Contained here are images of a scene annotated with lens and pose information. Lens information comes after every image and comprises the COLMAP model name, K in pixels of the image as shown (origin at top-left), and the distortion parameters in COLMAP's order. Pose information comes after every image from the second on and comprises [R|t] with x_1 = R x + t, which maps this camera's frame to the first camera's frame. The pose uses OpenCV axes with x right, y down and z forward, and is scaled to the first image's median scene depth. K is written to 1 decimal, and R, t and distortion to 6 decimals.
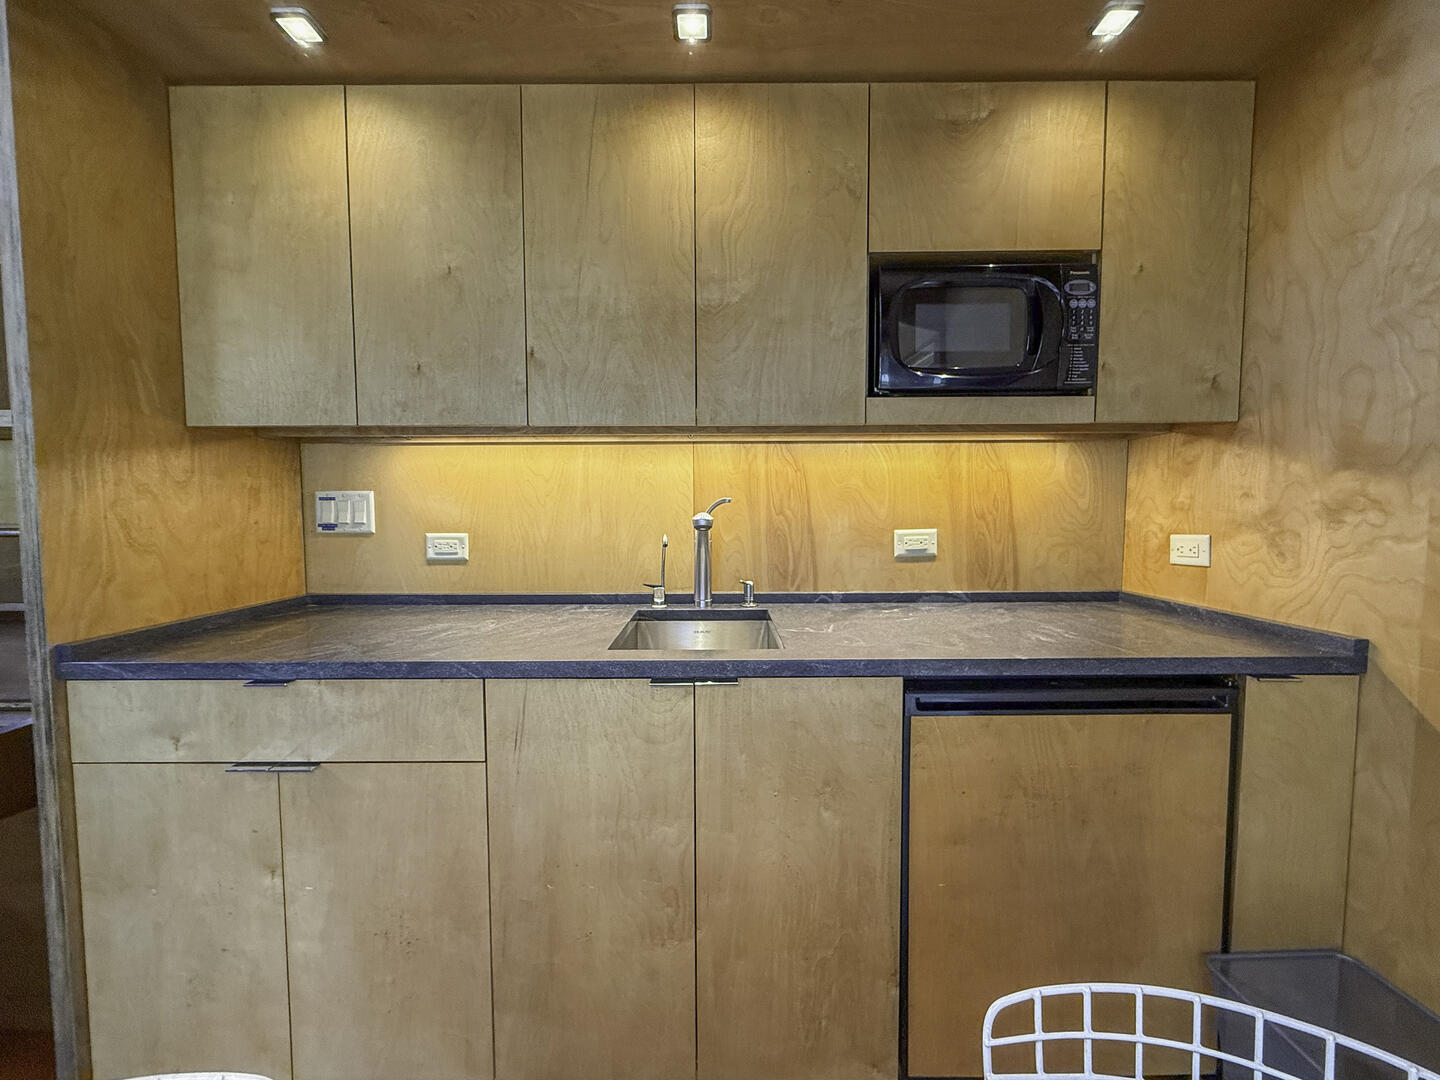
lens RADIAL K [[585.8, 0, 716.3], [0, 585.8, 541.3], [0, 0, 1]] dist [-0.000525, -0.000486]
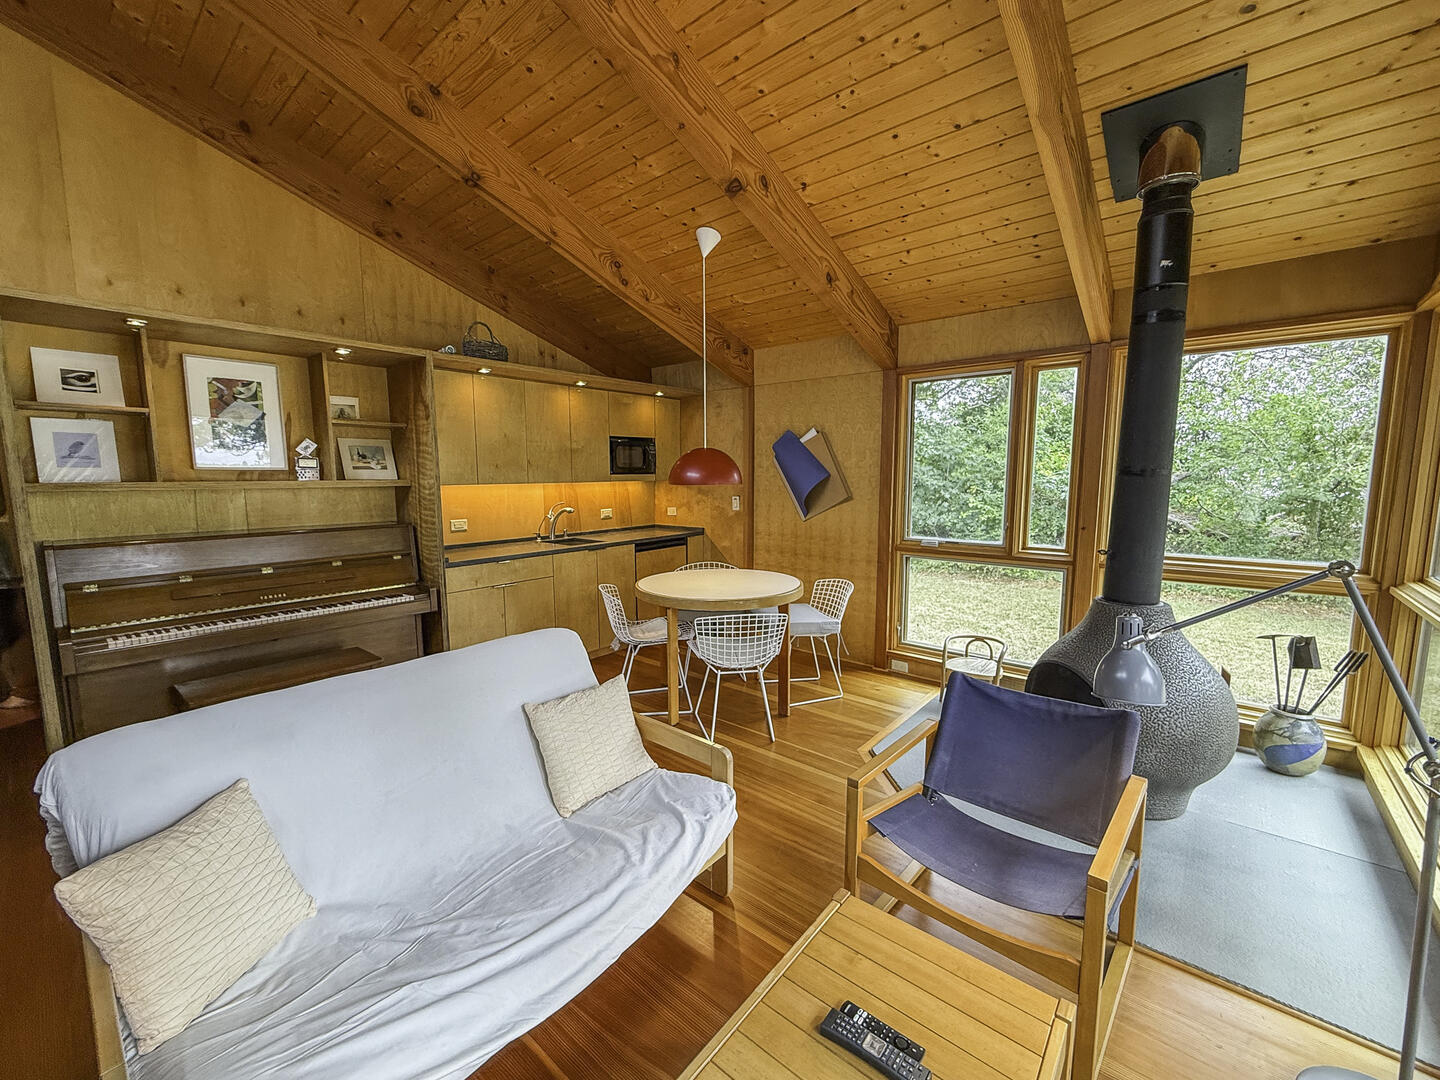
lens RADIAL K [[585.8, 0, 718.3], [0, 585.8, 541.4], [0, 0, 1]] dist [-0.000525, -0.000486]
pose [[0.643334, -0.089956, 0.760282, -2.167845], [0.048943, 0.995874, 0.076417, -0.076730], [-0.764019, -0.011951, 0.645083, -1.920545]]
